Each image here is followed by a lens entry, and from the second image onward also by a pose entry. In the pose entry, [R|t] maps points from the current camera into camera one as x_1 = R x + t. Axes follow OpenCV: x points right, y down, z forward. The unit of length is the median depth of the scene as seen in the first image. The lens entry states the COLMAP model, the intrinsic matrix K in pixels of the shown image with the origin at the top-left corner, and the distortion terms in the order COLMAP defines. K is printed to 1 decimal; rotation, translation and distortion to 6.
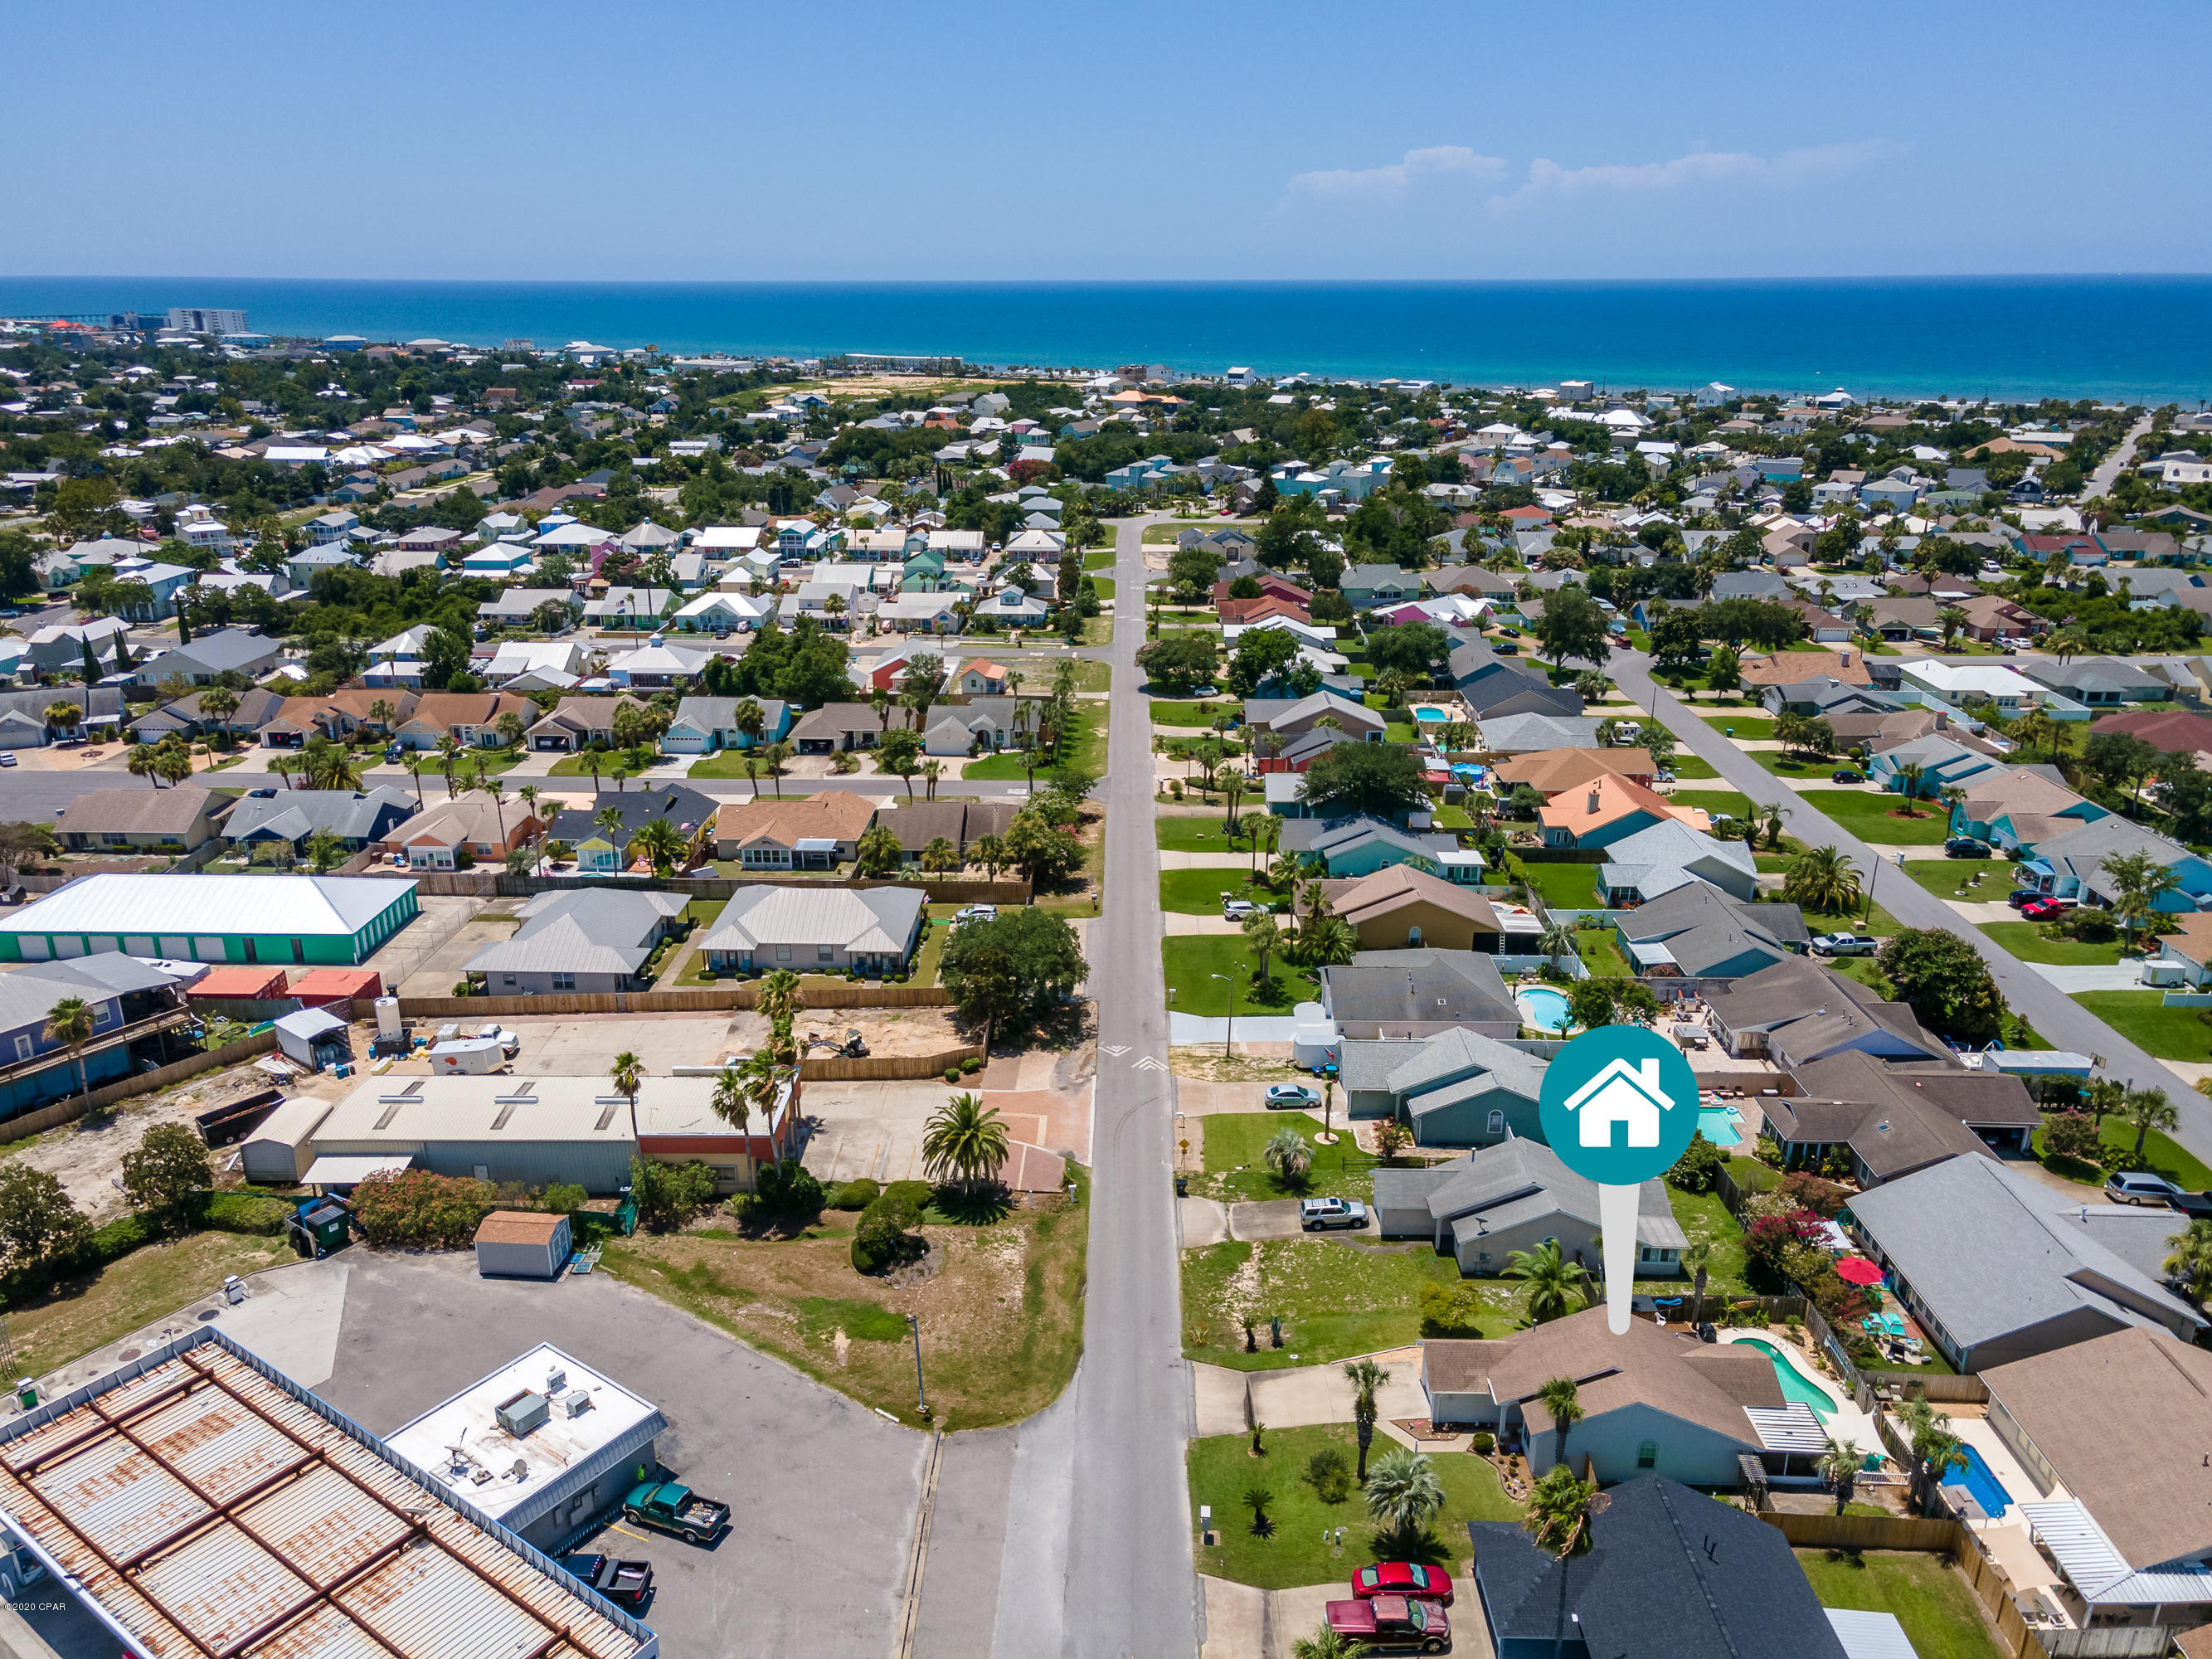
lens RADIAL K [[1623.1, 0, 1106.0], [0, 1623.1, 829.5], [0, 0, 1]] dist [0.006064, 0.025756]
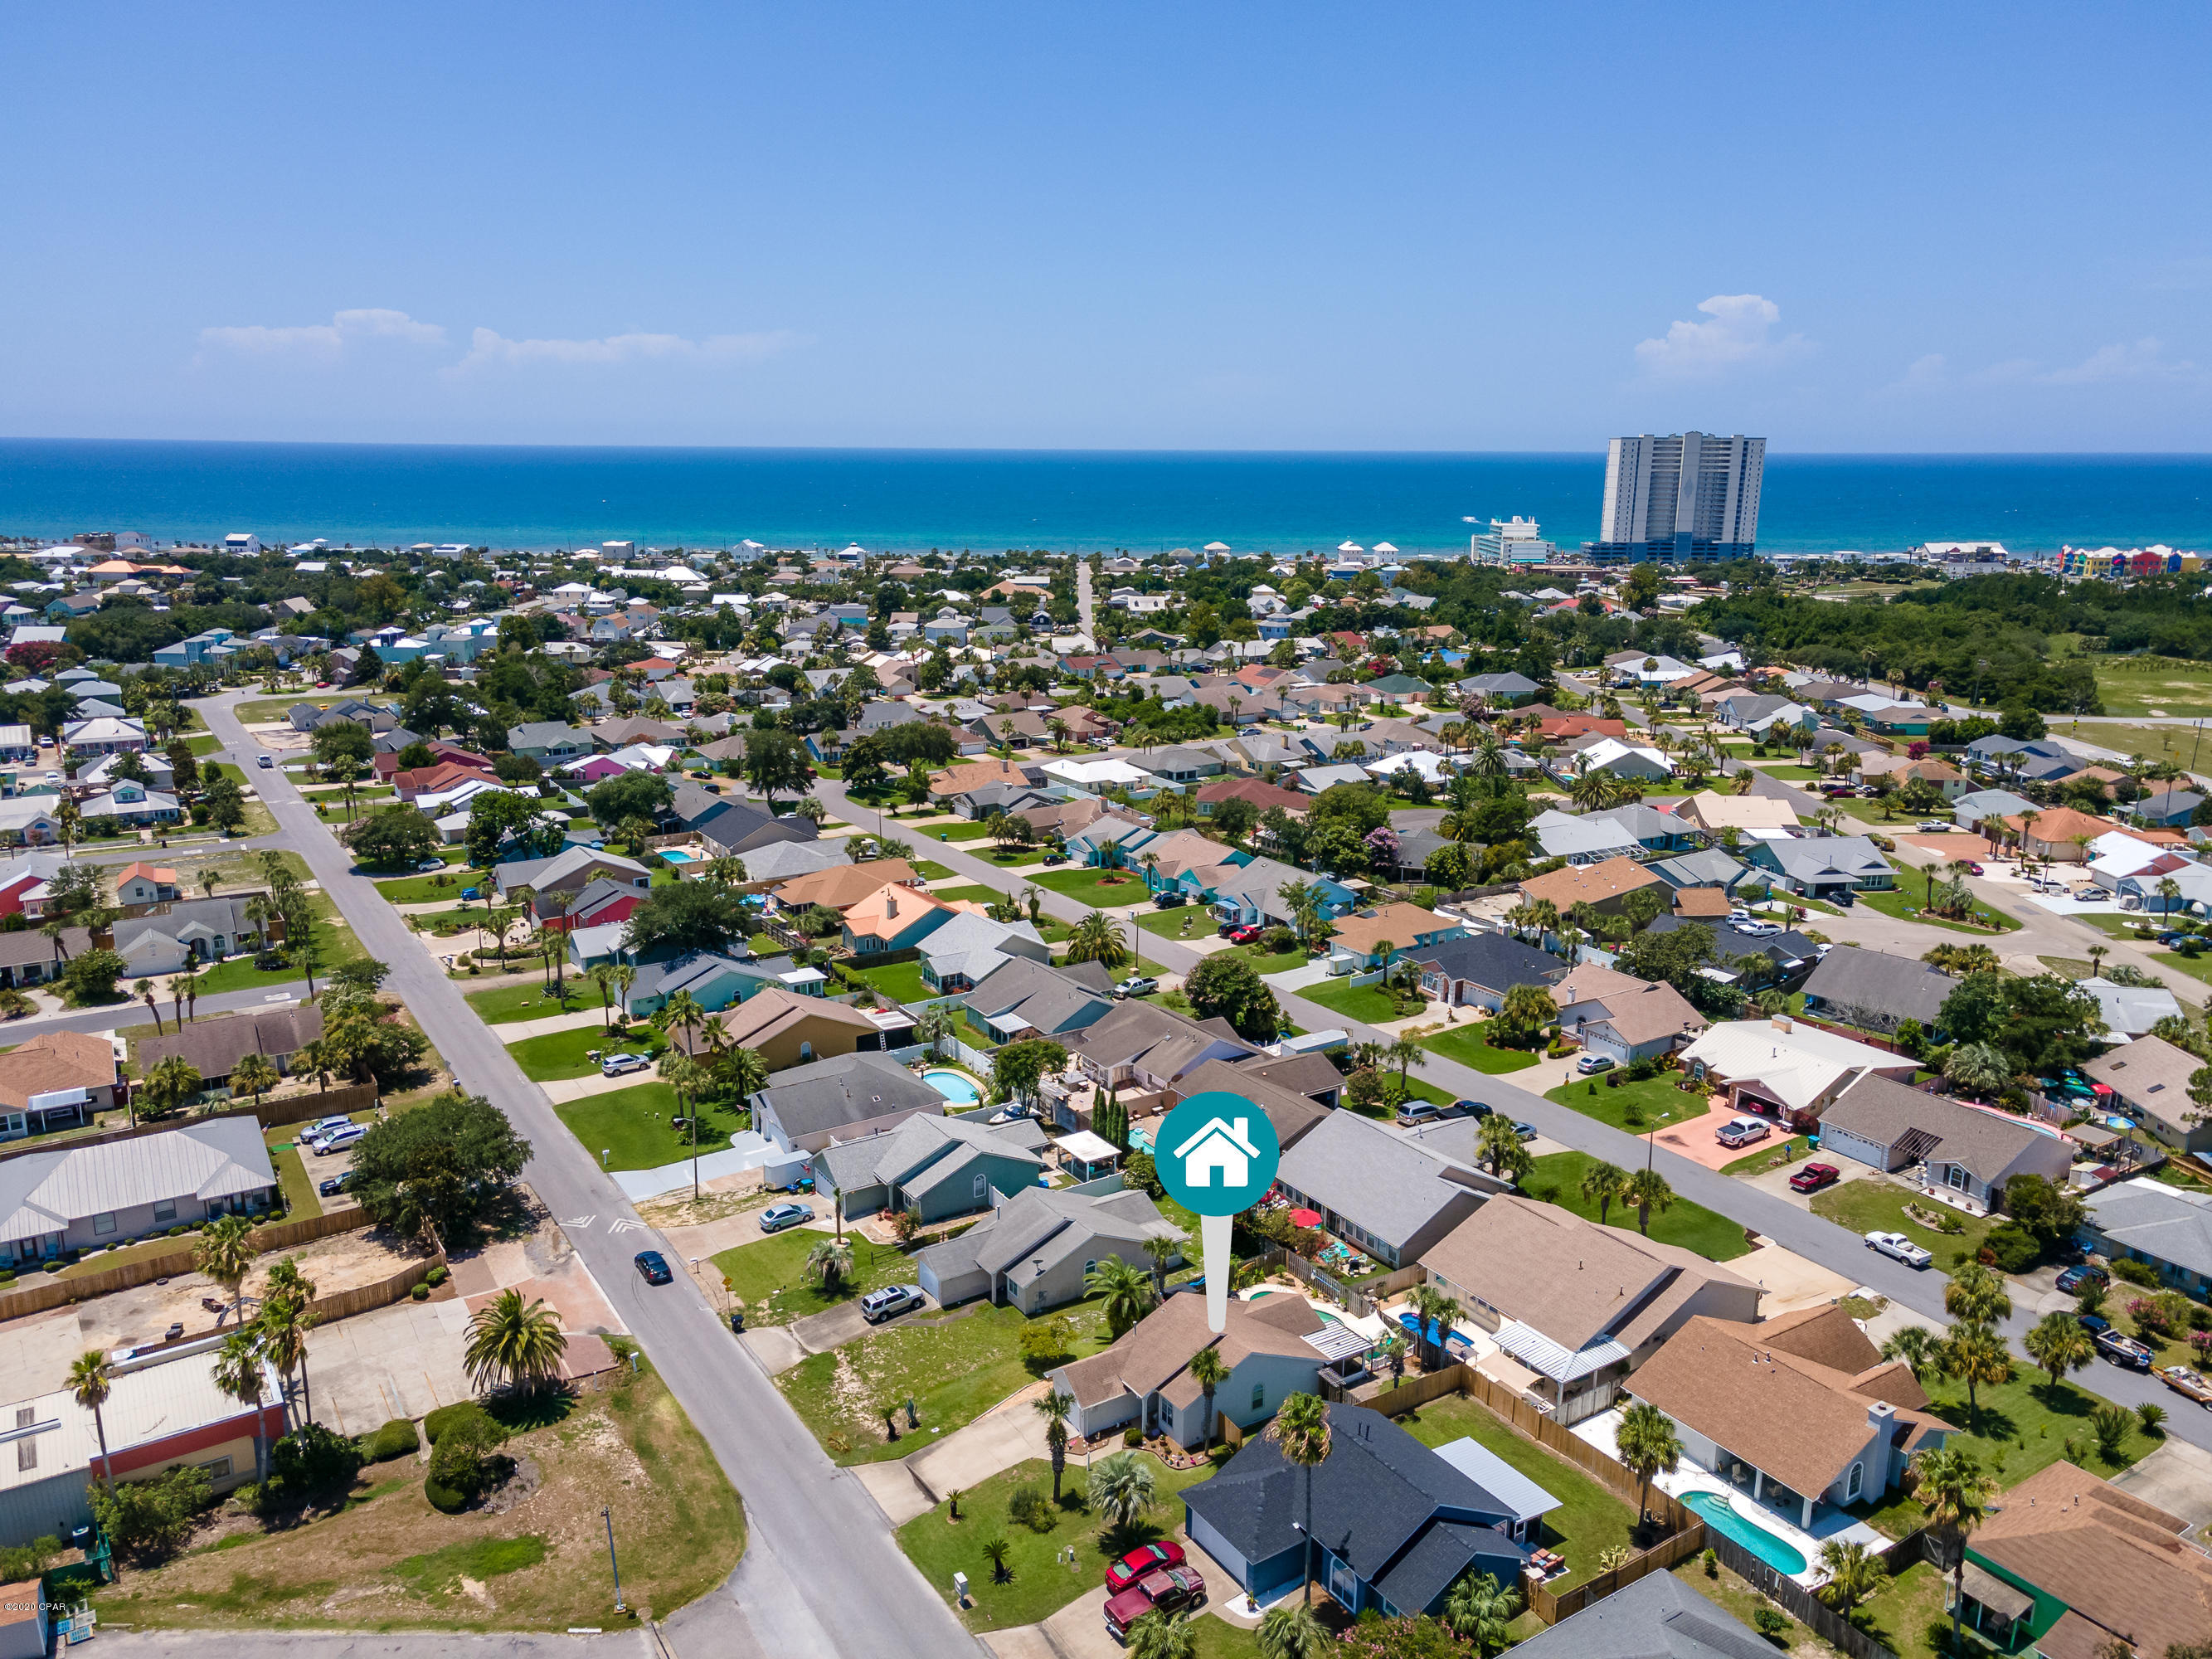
lens RADIAL K [[1623.1, 0, 1106.0], [0, 1623.1, 829.5], [0, 0, 1]] dist [0.006064, 0.025756]
pose [[0.816707, -0.119992, 0.564439, -0.185819], [0.173177, 0.984021, -0.041387, 0.001487], [-0.550454, 0.131549, 0.824437, 0.008160]]
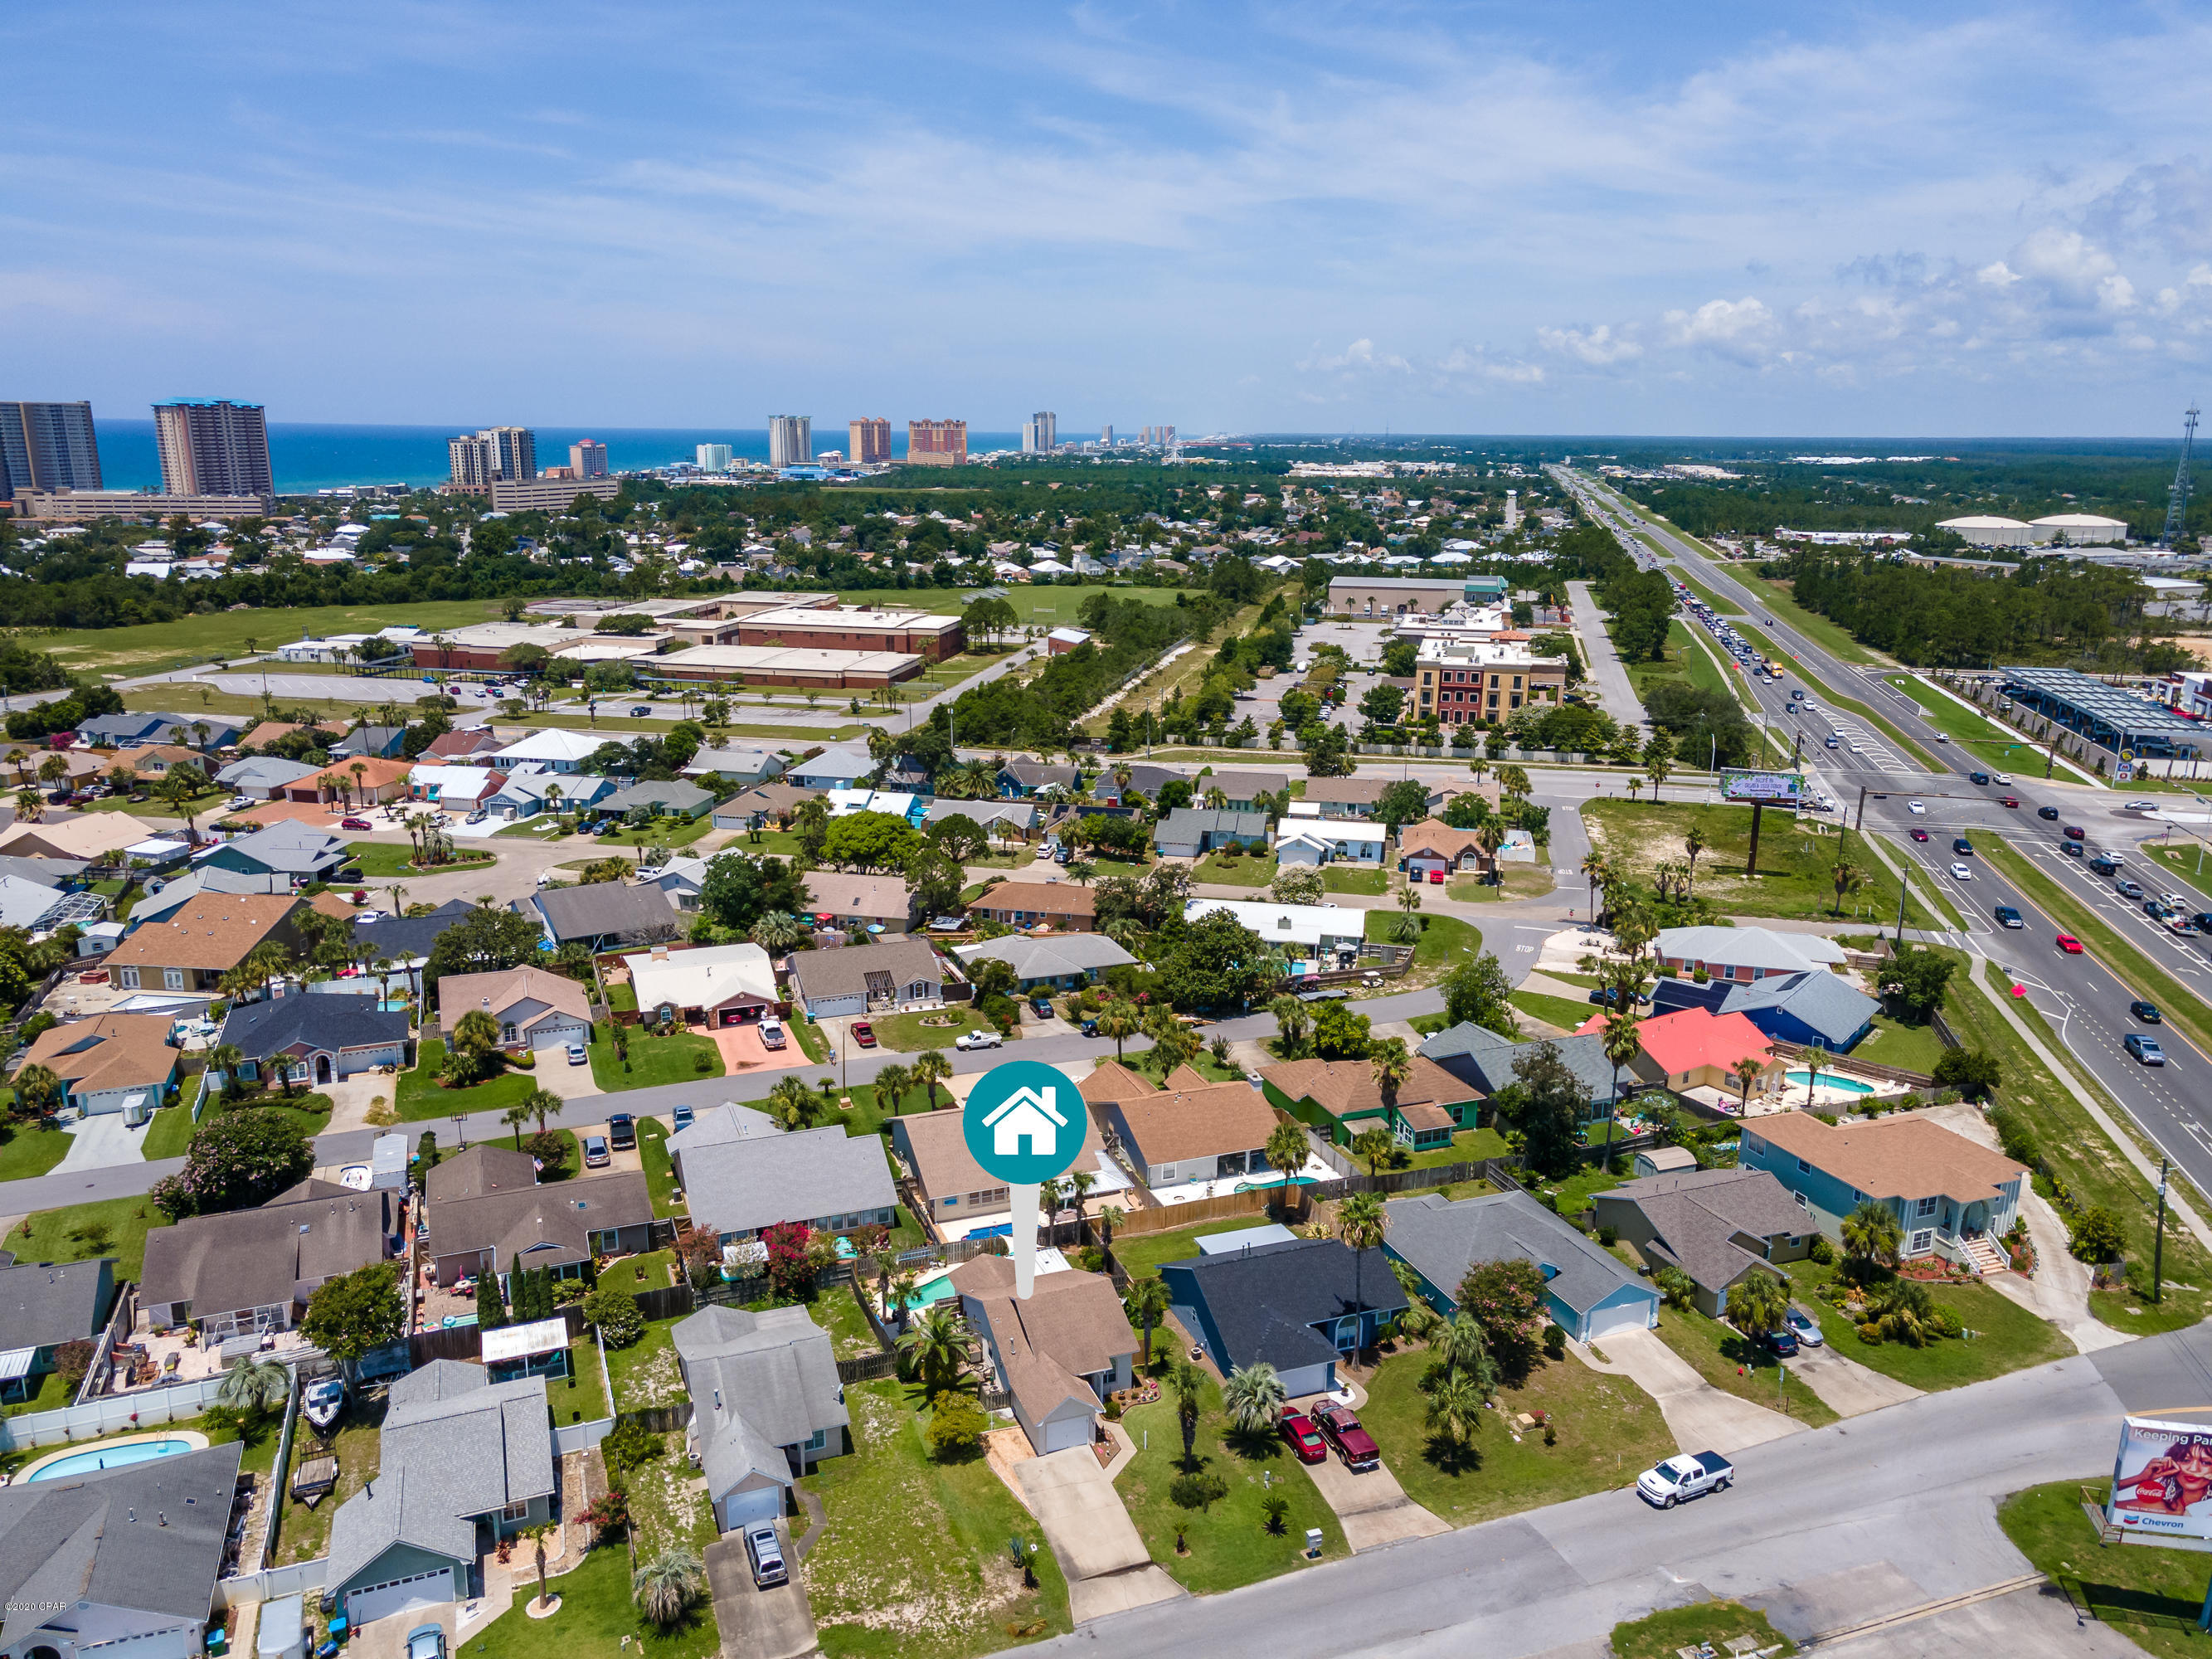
lens RADIAL K [[1623.1, 0, 1106.0], [0, 1623.1, 829.5], [0, 0, 1]] dist [0.006064, 0.025756]
pose [[-0.403517, -0.213501, 0.889714, -0.346982], [0.289528, 0.892634, 0.345513, -0.190562], [-0.867956, 0.397017, -0.298379, 0.582920]]
